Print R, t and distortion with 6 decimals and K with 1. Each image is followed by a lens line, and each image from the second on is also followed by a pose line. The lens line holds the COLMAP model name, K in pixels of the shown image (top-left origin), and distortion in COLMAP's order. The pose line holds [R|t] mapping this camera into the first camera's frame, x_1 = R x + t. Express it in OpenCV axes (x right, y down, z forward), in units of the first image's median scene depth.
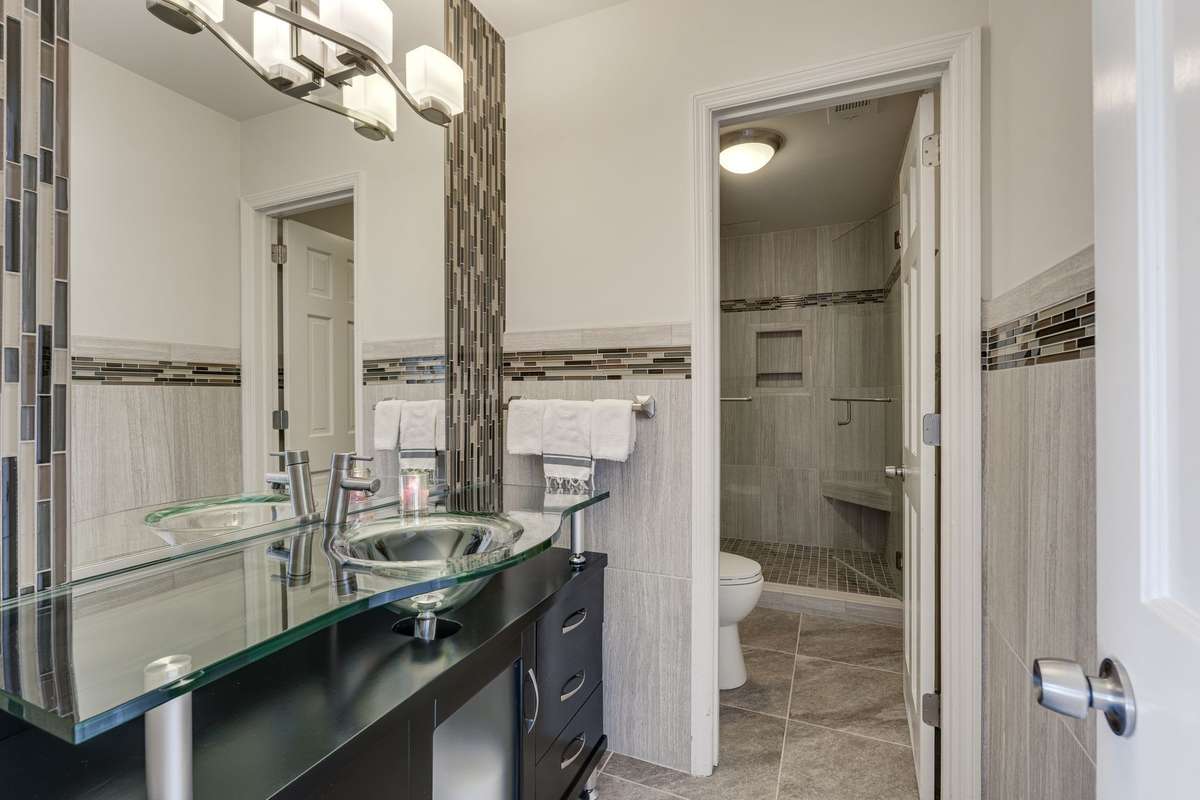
lens RADIAL K [[527.1, 0, 598.0], [0, 527.1, 388.9], [0, 0, 1]] dist [-0.014802, 0.000811]
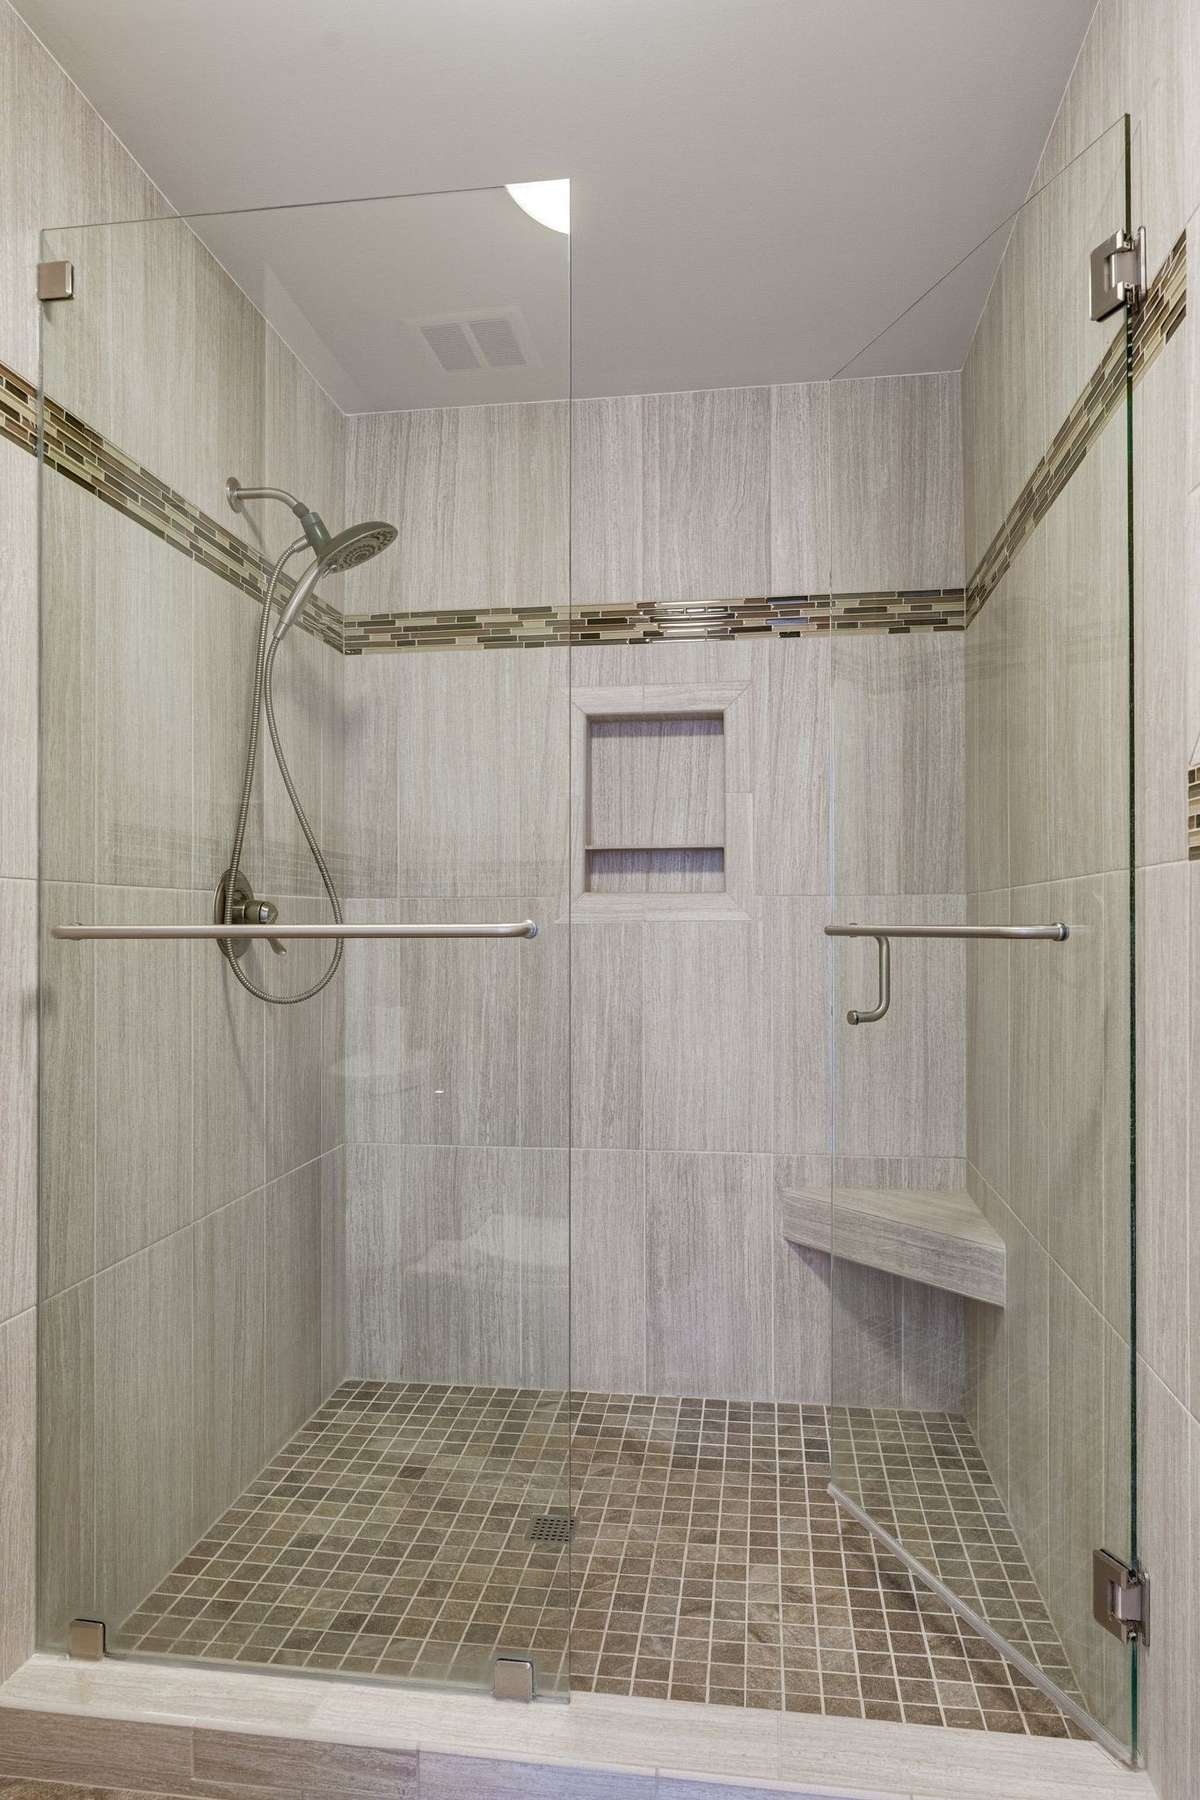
lens RADIAL K [[1135.0, 0, 600.2], [0, 1135.0, 906.6], [0, 0, 1]] dist [0.001478, 0.000418]
pose [[0.962823, 0.003565, 0.270110, 0.136779], [-0.004240, 0.999989, 0.001917, 0.003614], [-0.270101, -0.002991, 0.962827, 0.375126]]
